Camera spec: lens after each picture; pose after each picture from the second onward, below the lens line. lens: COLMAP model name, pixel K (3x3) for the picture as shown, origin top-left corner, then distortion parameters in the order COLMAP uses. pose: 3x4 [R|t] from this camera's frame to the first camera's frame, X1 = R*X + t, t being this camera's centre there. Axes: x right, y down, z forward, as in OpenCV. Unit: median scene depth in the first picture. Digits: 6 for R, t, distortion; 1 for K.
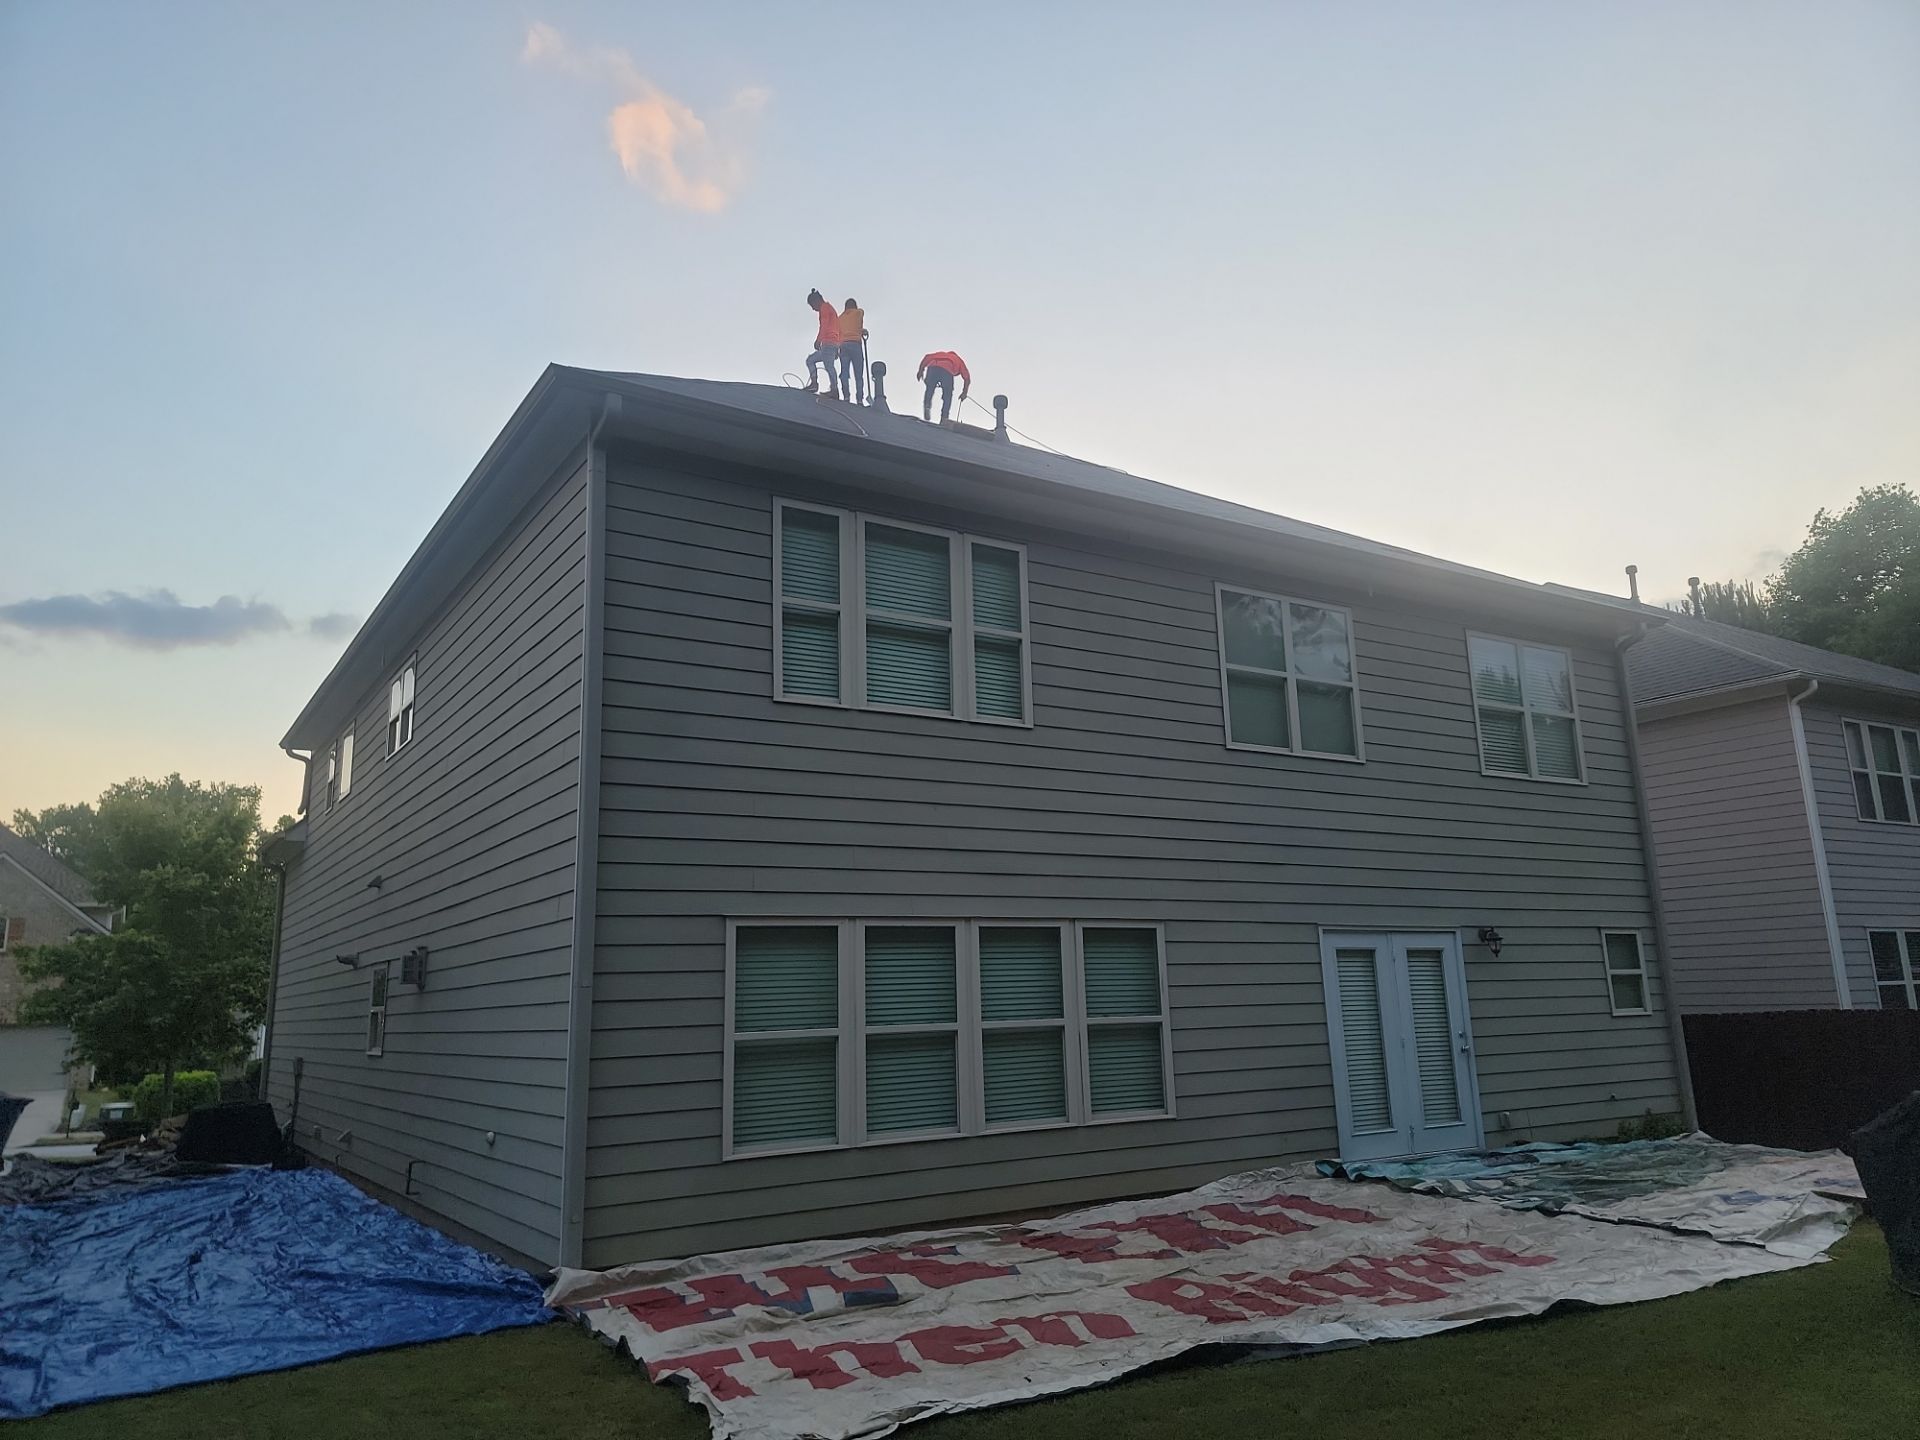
lens RADIAL K [[1212.0, 0, 960.0], [0, 1212.0, 720.0], [0, 0, 1]] dist [0.088425, -0.065873]
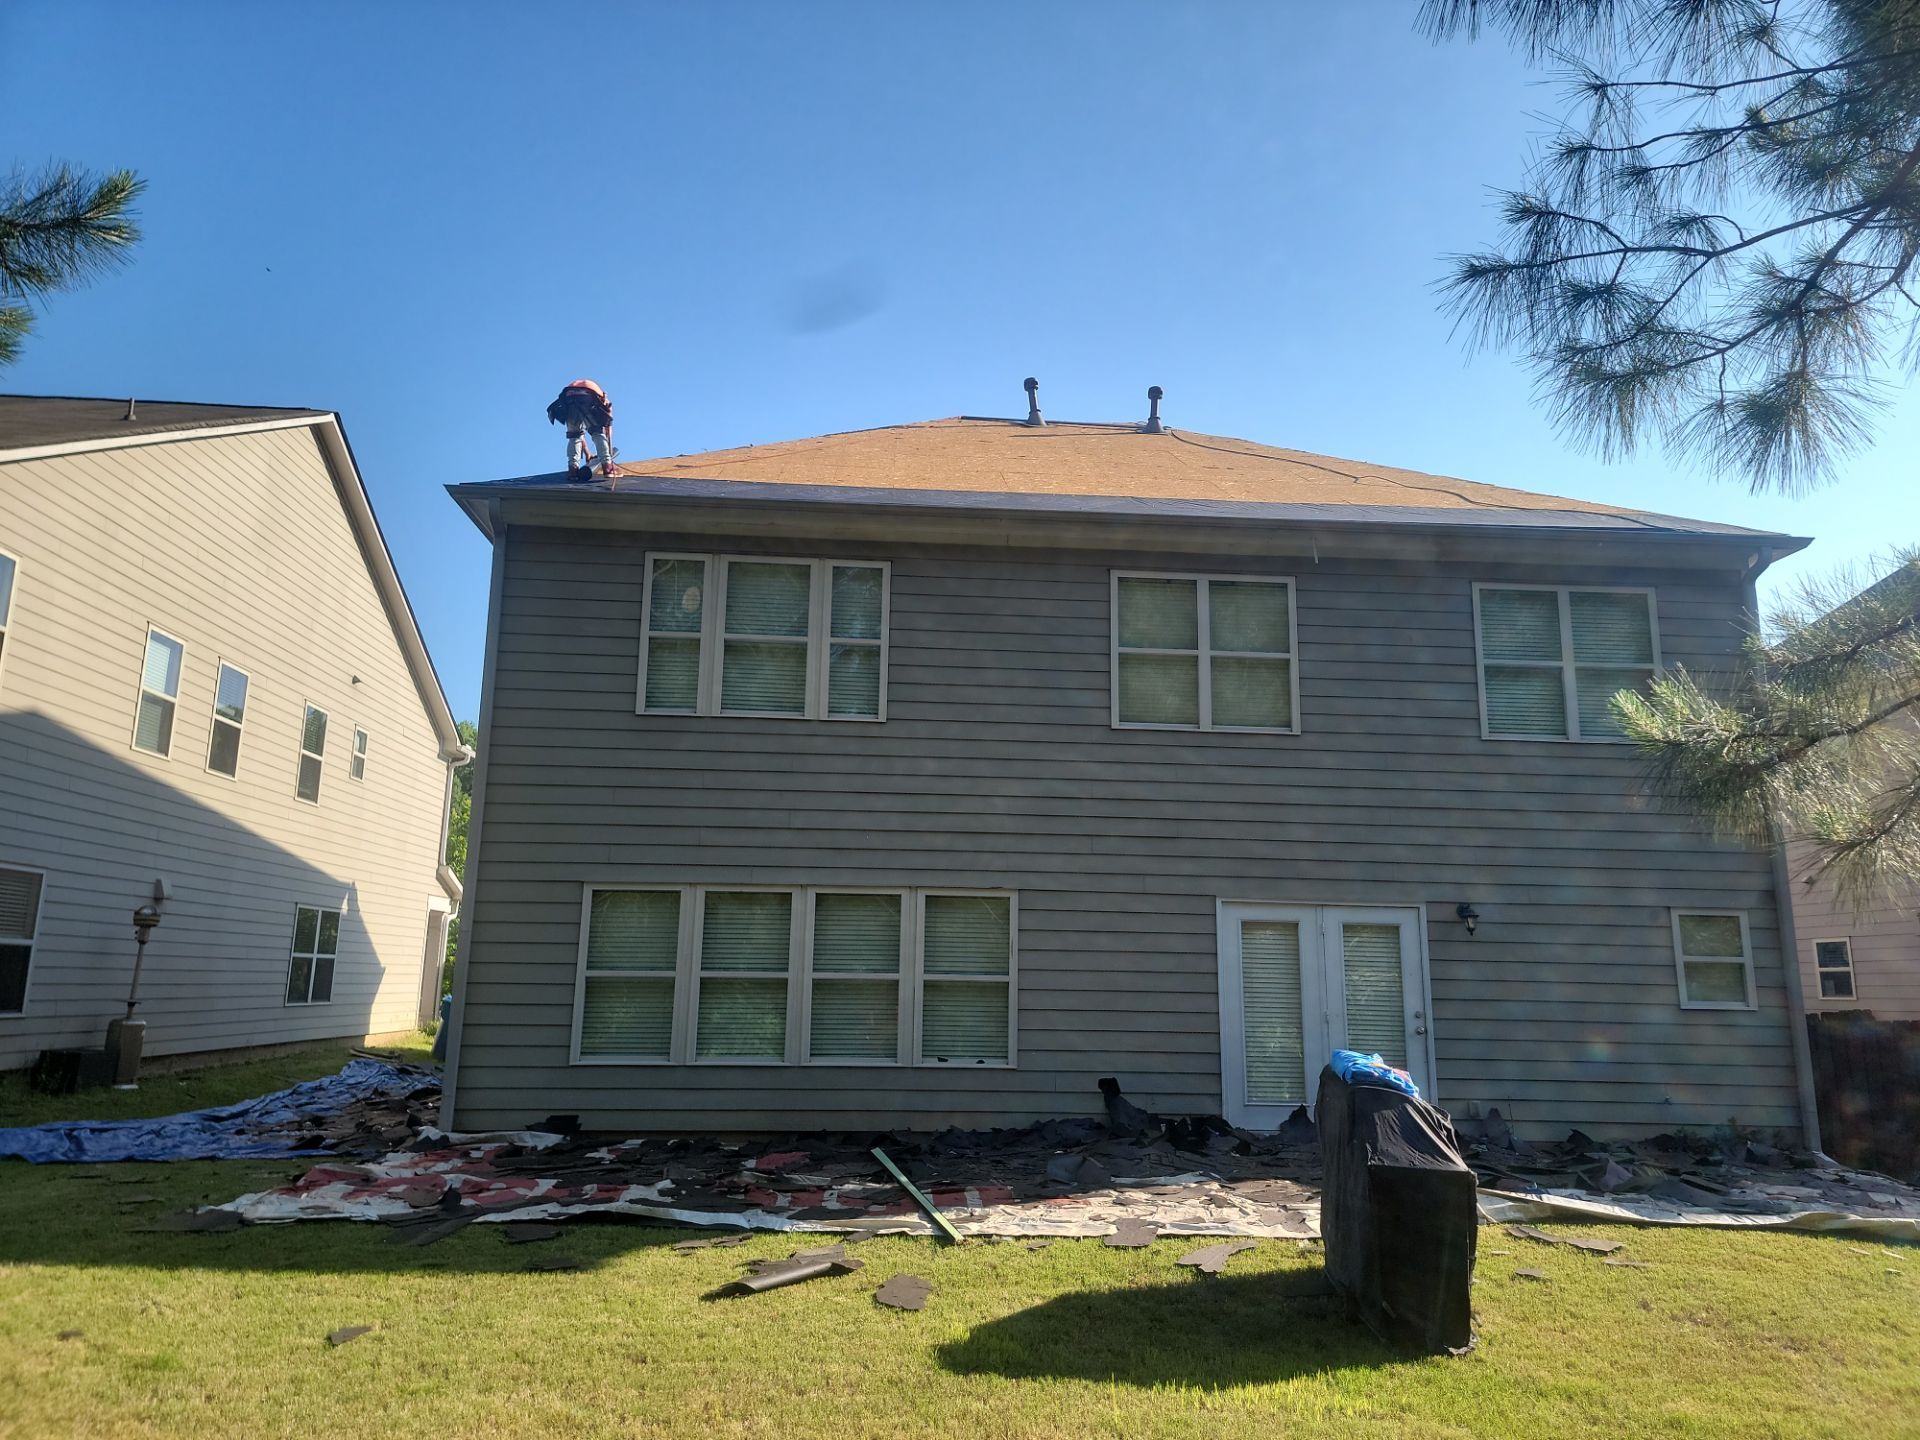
lens RADIAL K [[1212.0, 0, 960.0], [0, 1212.0, 720.0], [0, 0, 1]] dist [0.088425, -0.065873]
pose [[0.894515, -0.051614, -0.444049, 0.623599], [0.059625, 0.998213, 0.004084, 0.004451], [0.443045, -0.030130, 0.895993, 0.003791]]
